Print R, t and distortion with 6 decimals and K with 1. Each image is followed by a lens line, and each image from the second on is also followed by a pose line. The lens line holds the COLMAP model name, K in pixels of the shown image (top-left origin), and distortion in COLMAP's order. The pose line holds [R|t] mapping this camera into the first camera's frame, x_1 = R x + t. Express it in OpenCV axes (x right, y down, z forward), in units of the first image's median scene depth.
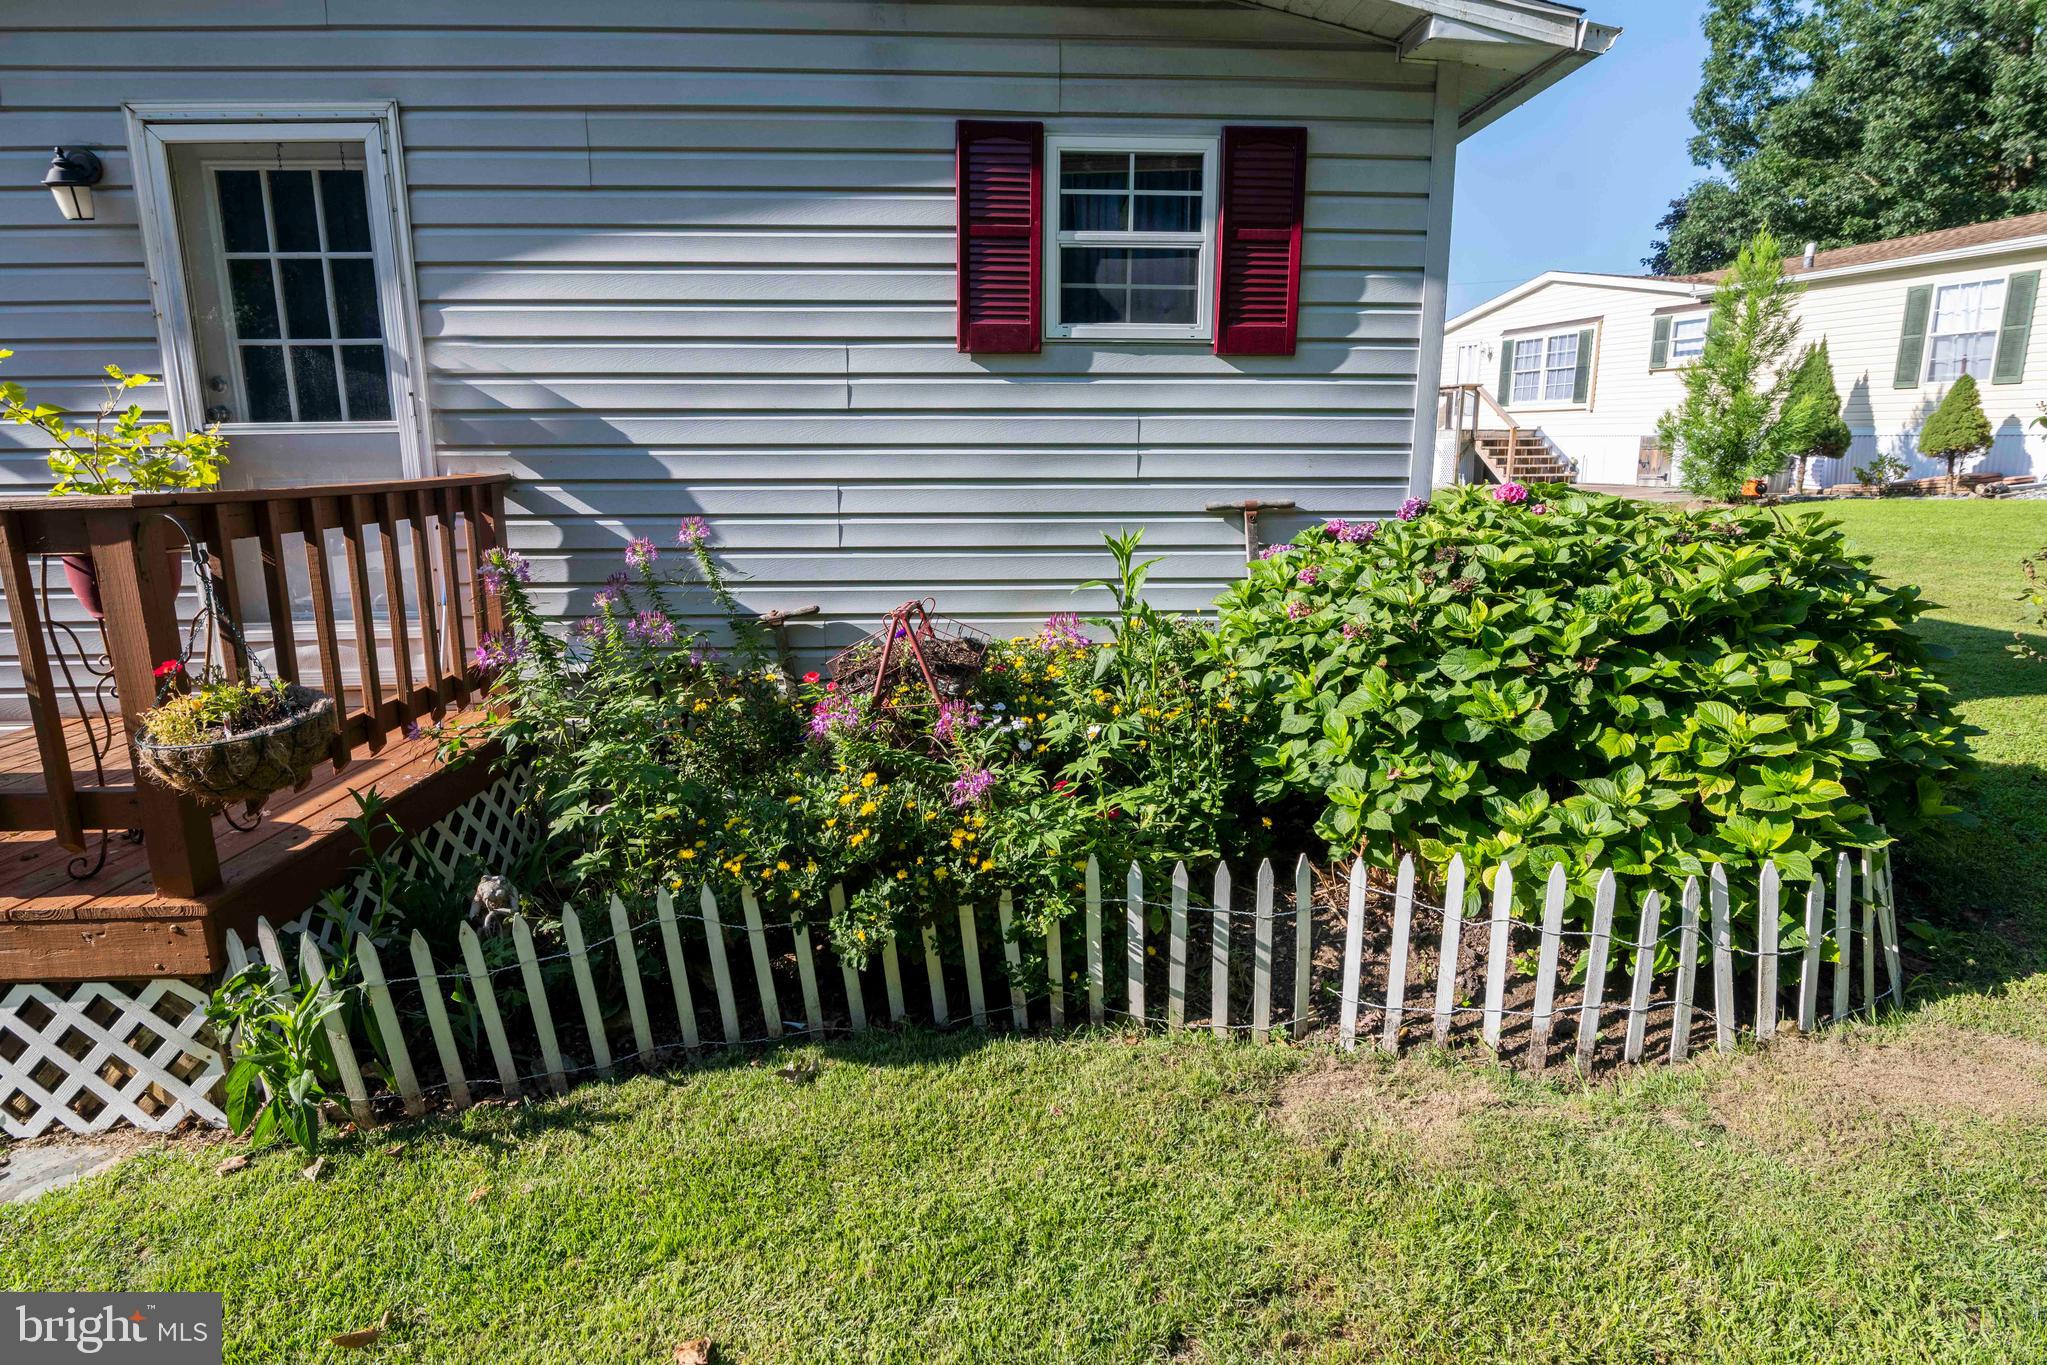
lens RADIAL K [[1057.4, 0, 1019.8], [0, 1057.4, 673.0], [0, 0, 1]] dist [-0.016614, 0.001144]
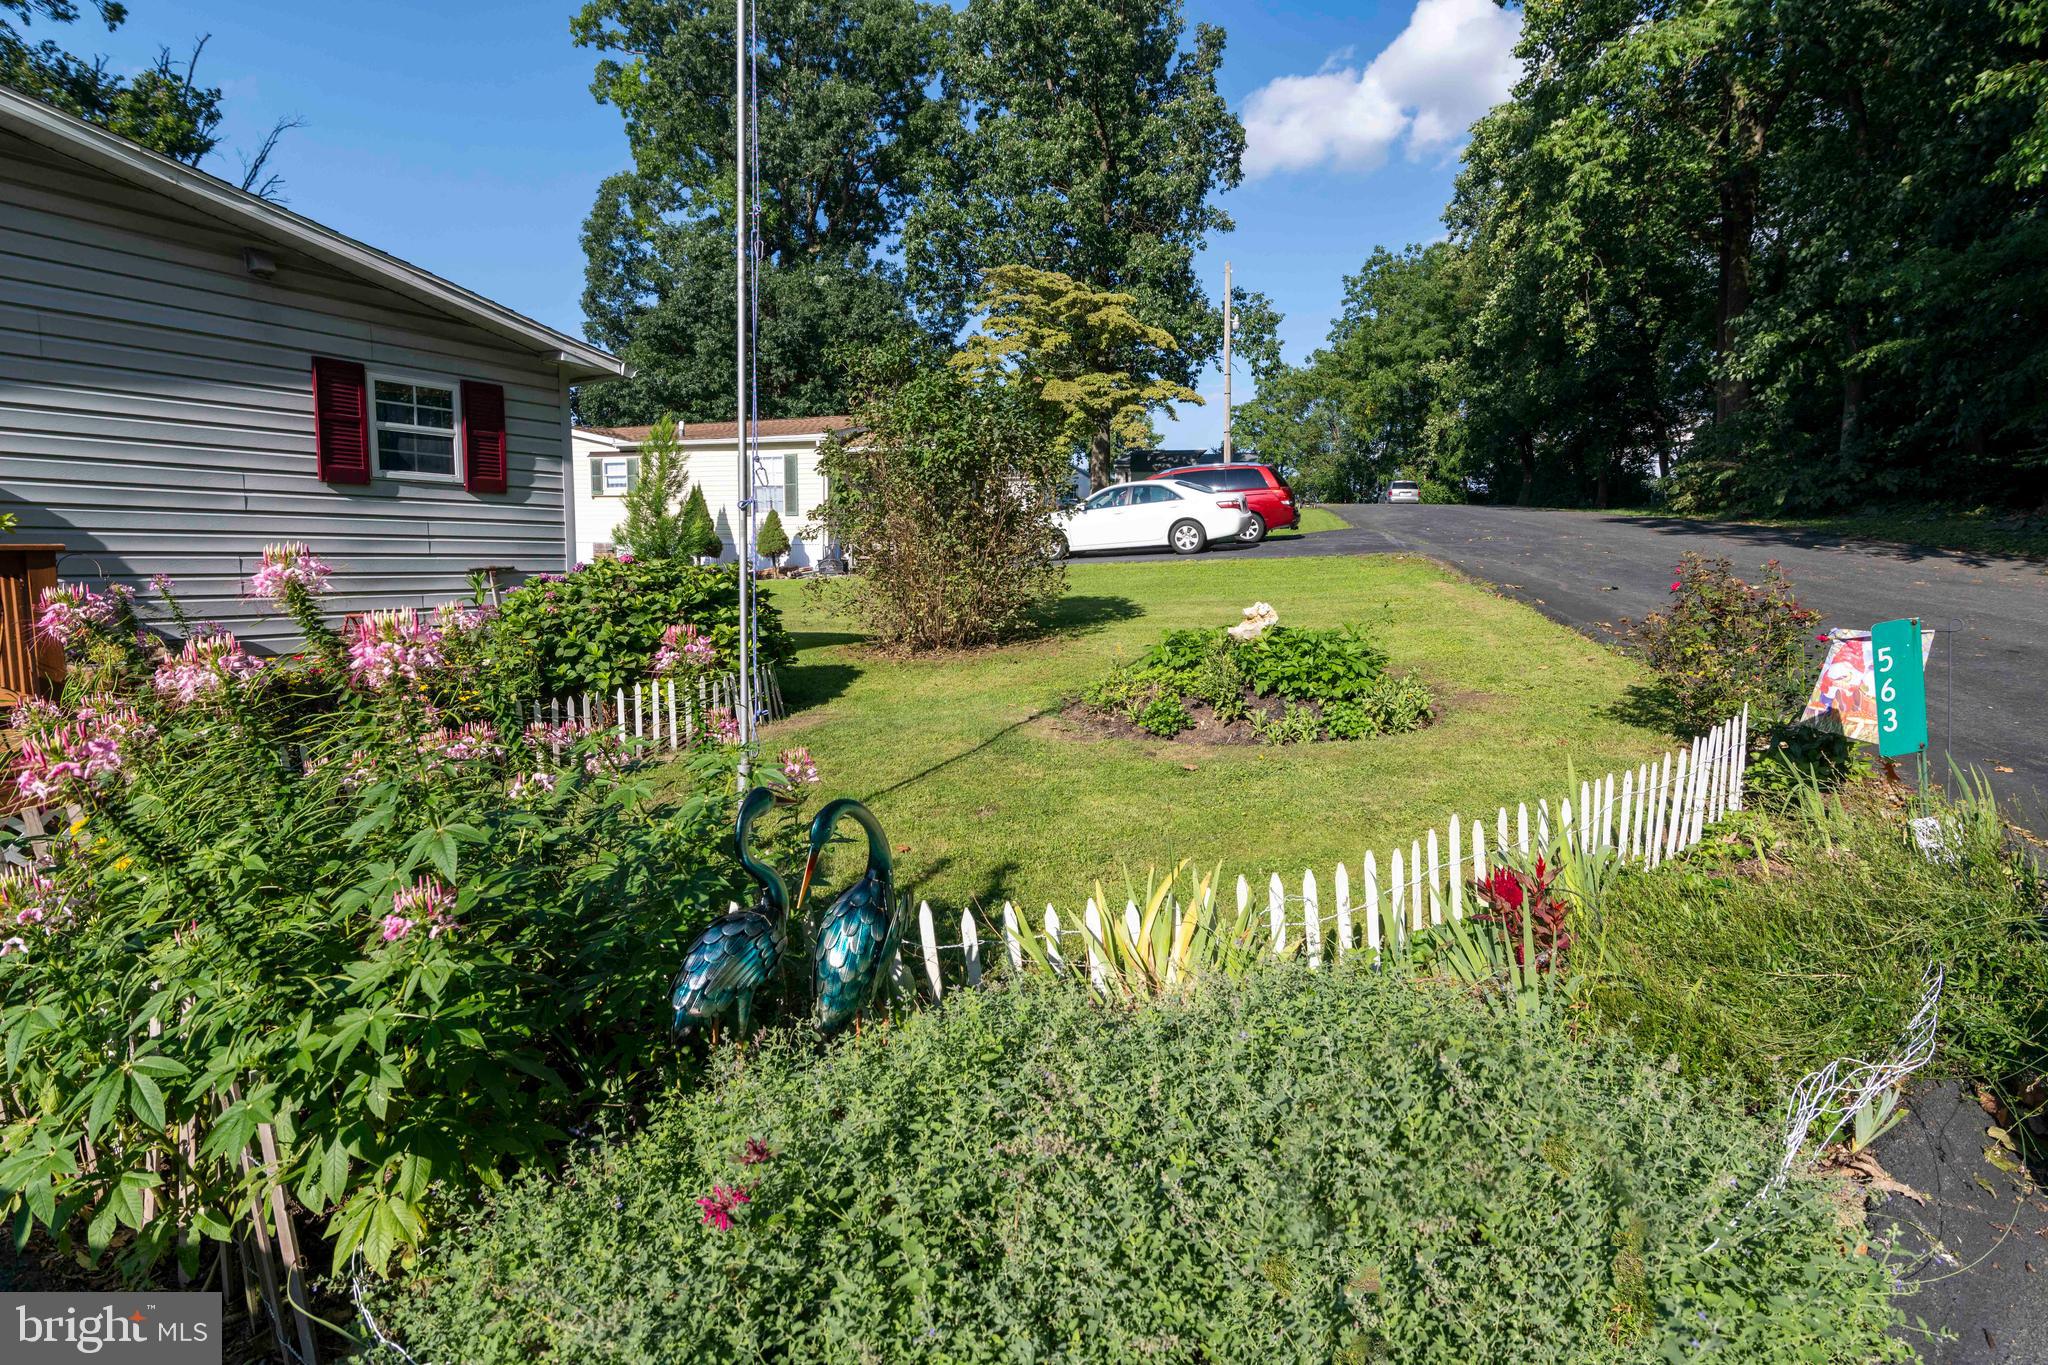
lens RADIAL K [[1057.9, 0, 1020.9], [0, 1057.9, 689.2], [0, 0, 1]] dist [-0.016614, 0.001144]
pose [[0.585530, -0.090923, 0.805535, -0.817225], [0.160073, 0.987093, -0.004938, 0.233309], [-0.794689, 0.131835, 0.592527, -0.919175]]
